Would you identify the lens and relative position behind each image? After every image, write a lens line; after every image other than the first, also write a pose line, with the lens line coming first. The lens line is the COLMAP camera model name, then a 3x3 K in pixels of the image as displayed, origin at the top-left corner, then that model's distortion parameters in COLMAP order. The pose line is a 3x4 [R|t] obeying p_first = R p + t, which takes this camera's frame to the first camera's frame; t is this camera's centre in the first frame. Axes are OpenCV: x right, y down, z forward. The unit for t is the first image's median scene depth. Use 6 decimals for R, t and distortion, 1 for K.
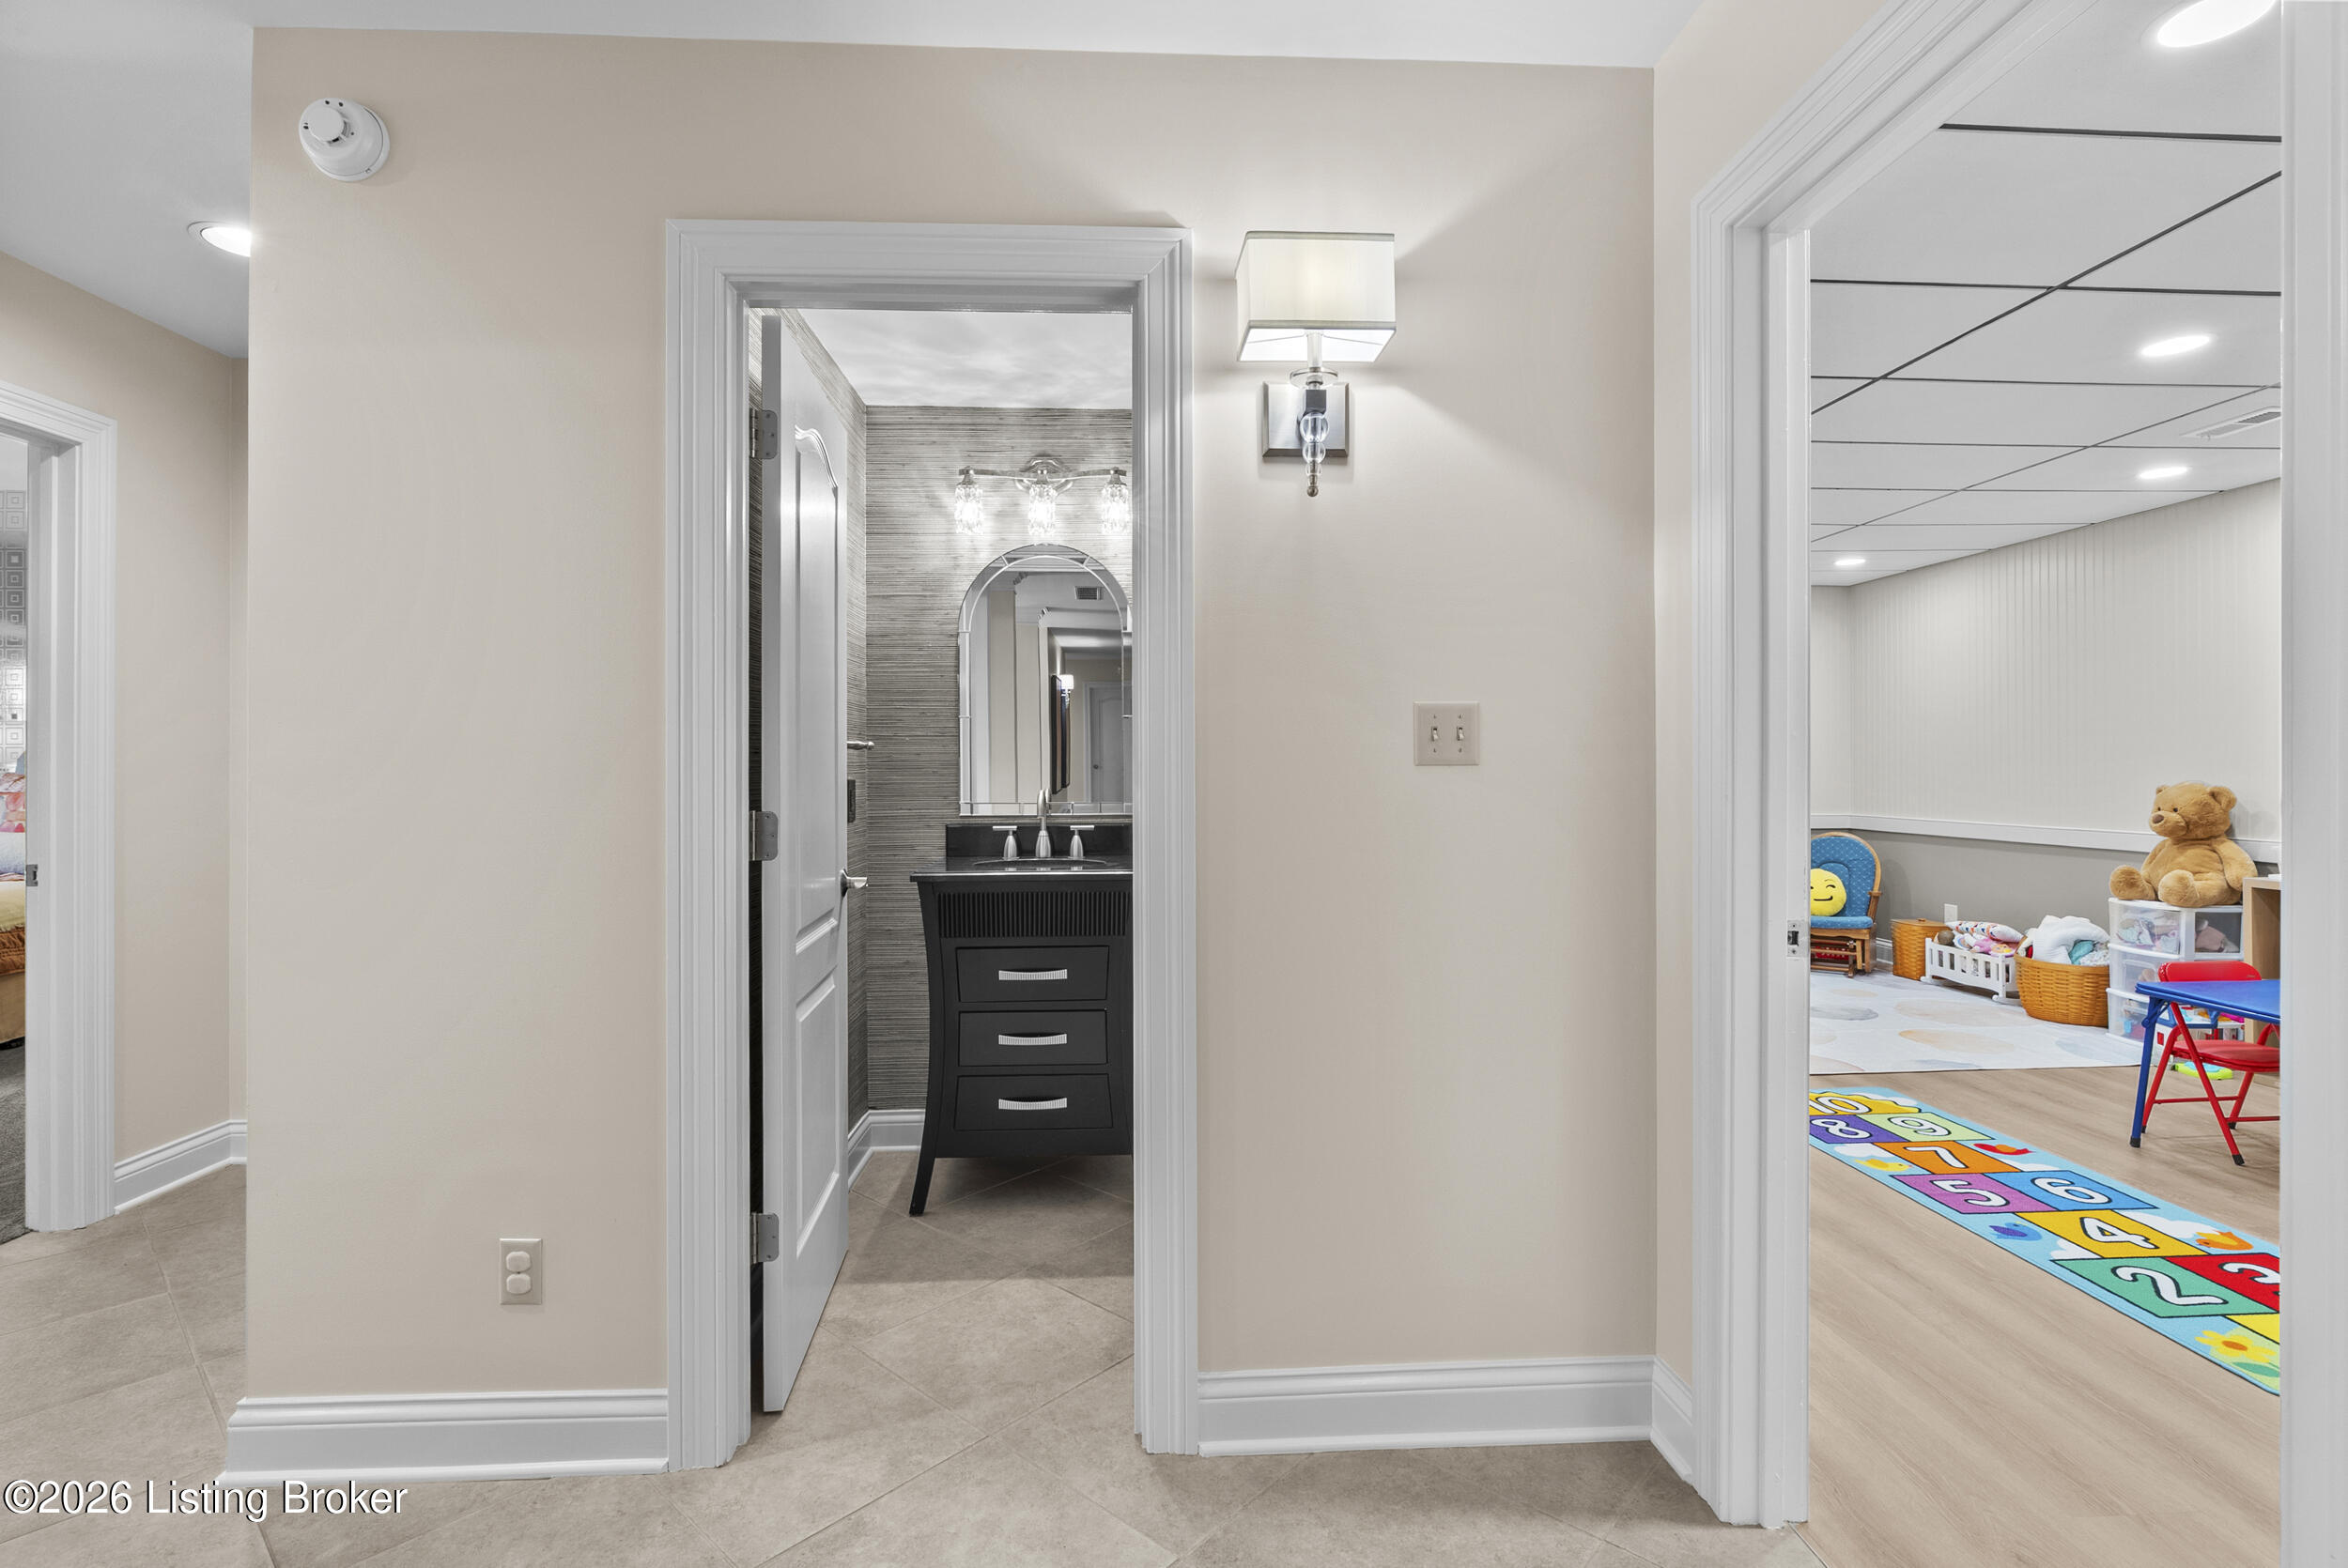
lens RADIAL K [[1078.4, 0, 1167.2], [0, 1078.4, 775.9], [0, 0, 1]] dist [-0.004064, 0.001928]
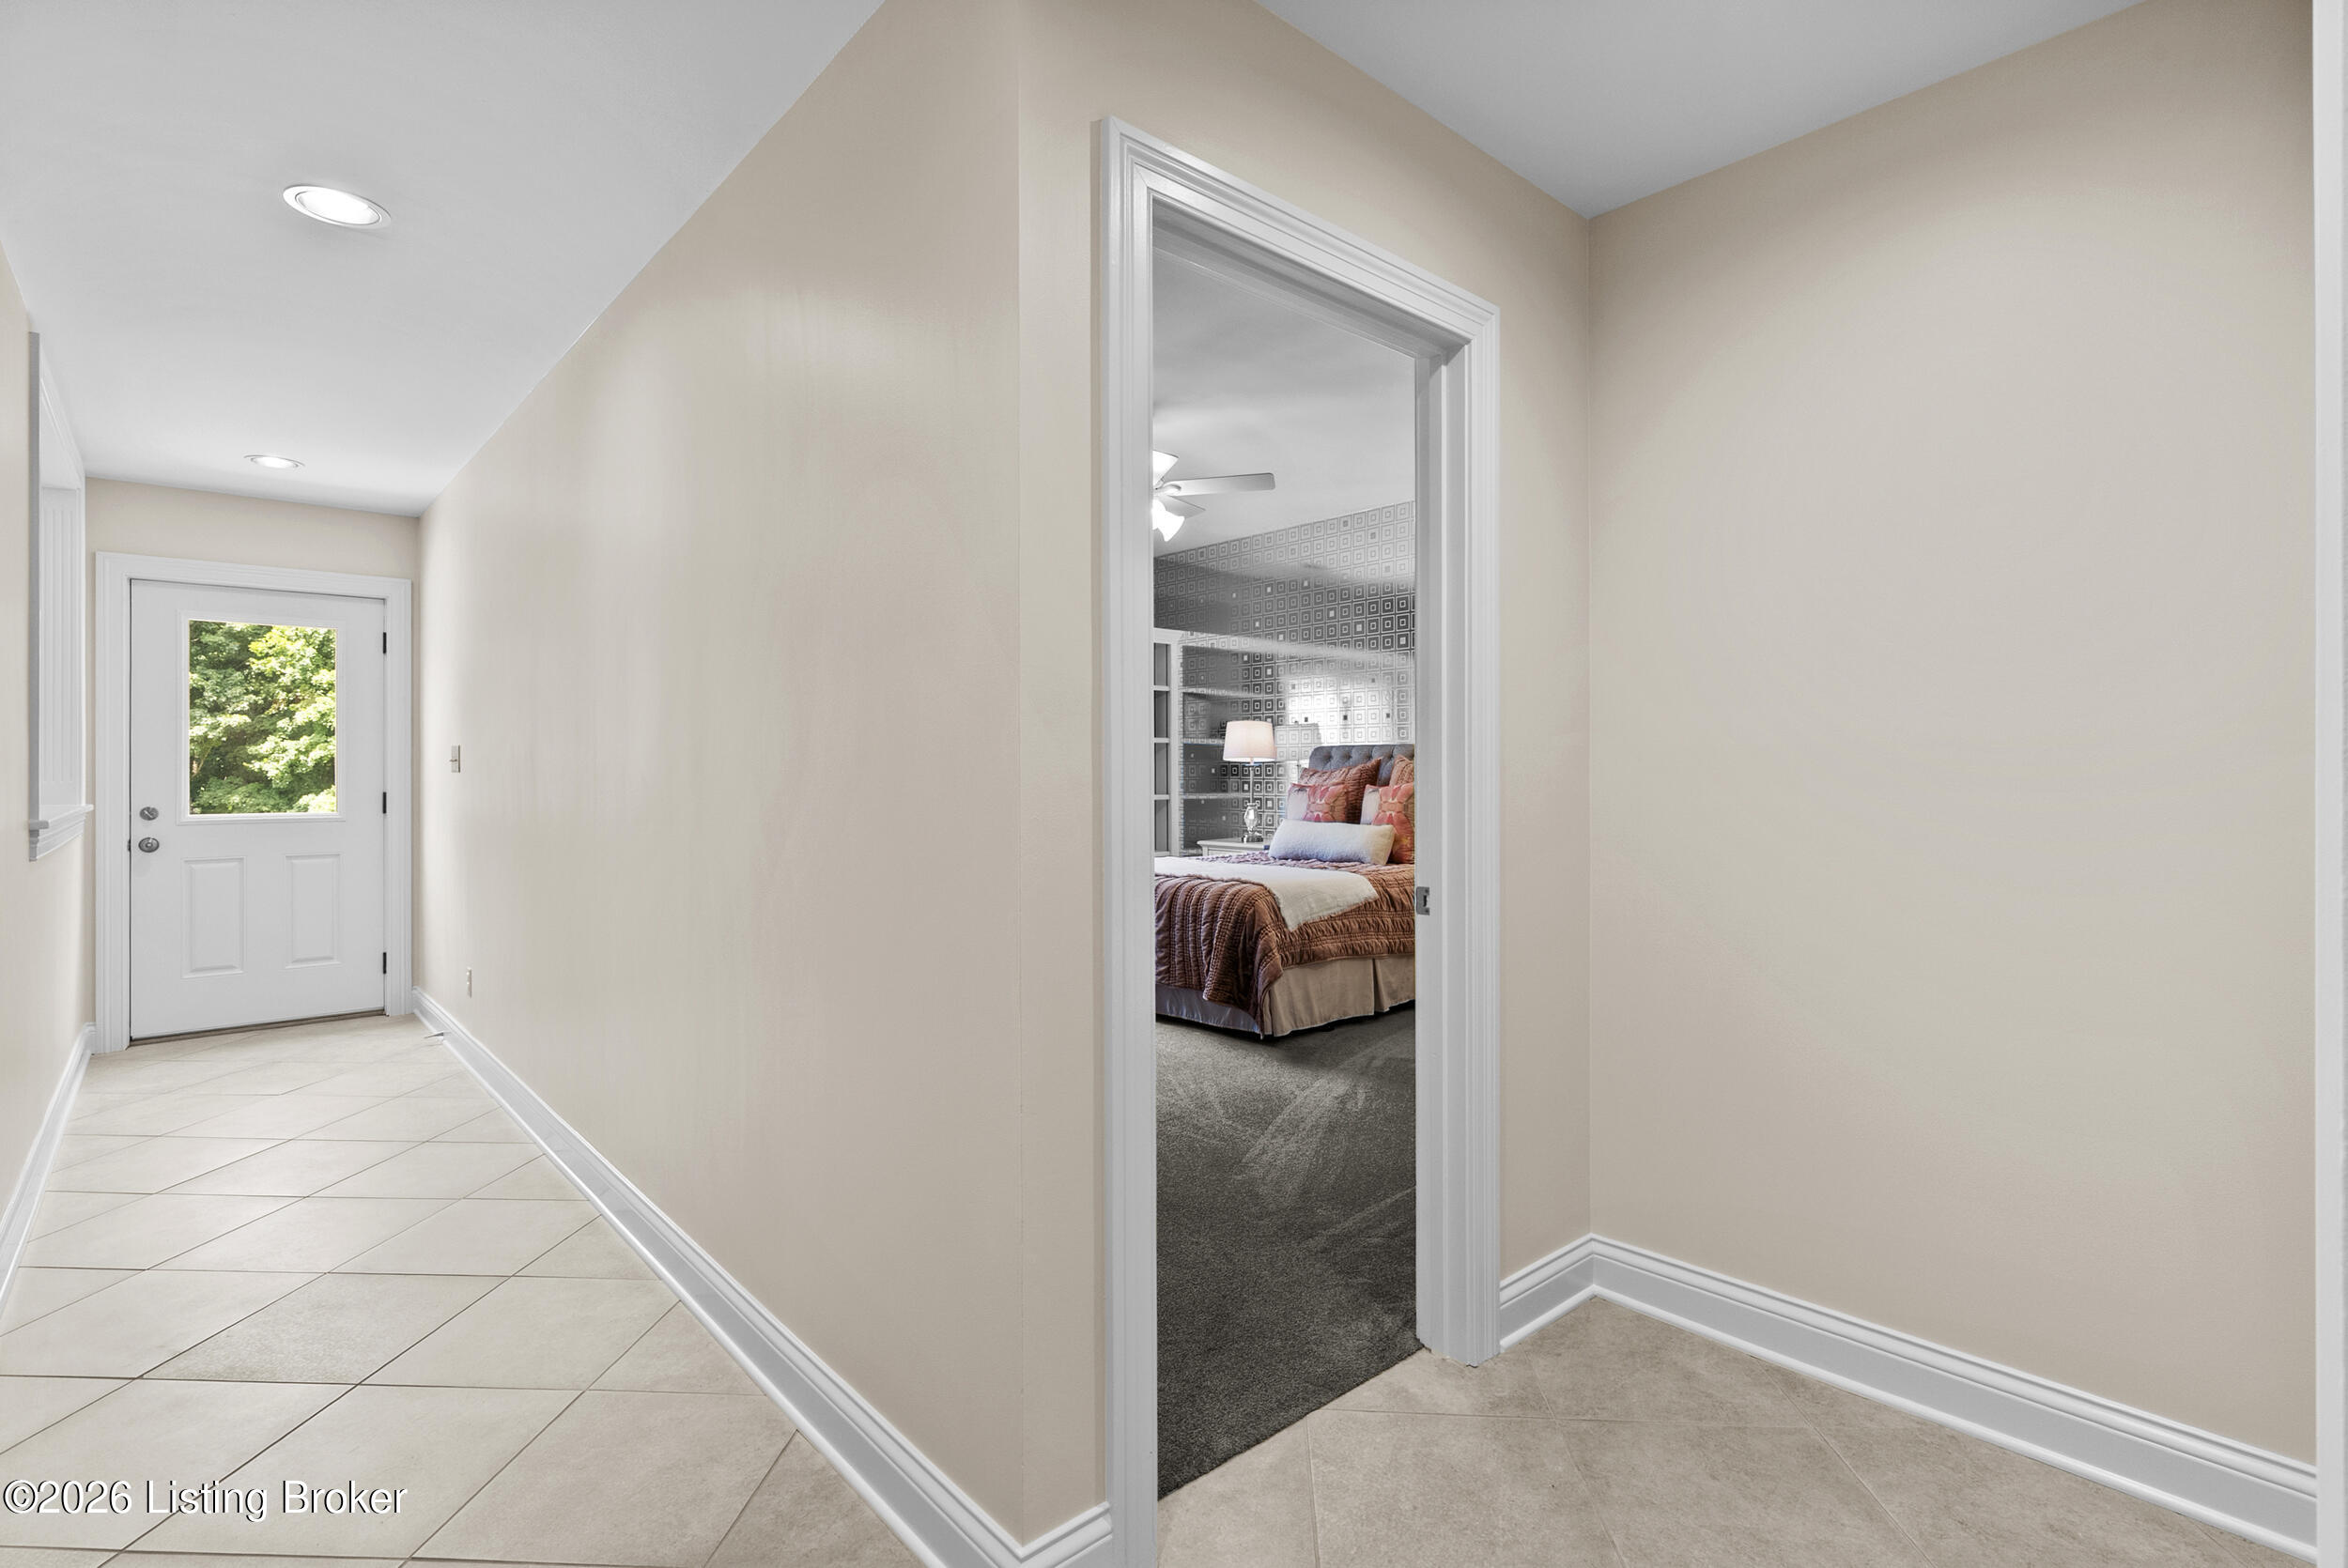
lens RADIAL K [[1078.4, 0, 1174.1], [0, 1078.4, 775.1], [0, 0, 1]] dist [-0.004064, 0.001928]
pose [[0.626209, 0.006060, -0.779631, -0.541227], [-0.005807, 0.999978, 0.003109, 0.002077], [0.779633, 0.002581, 0.626231, 0.352426]]
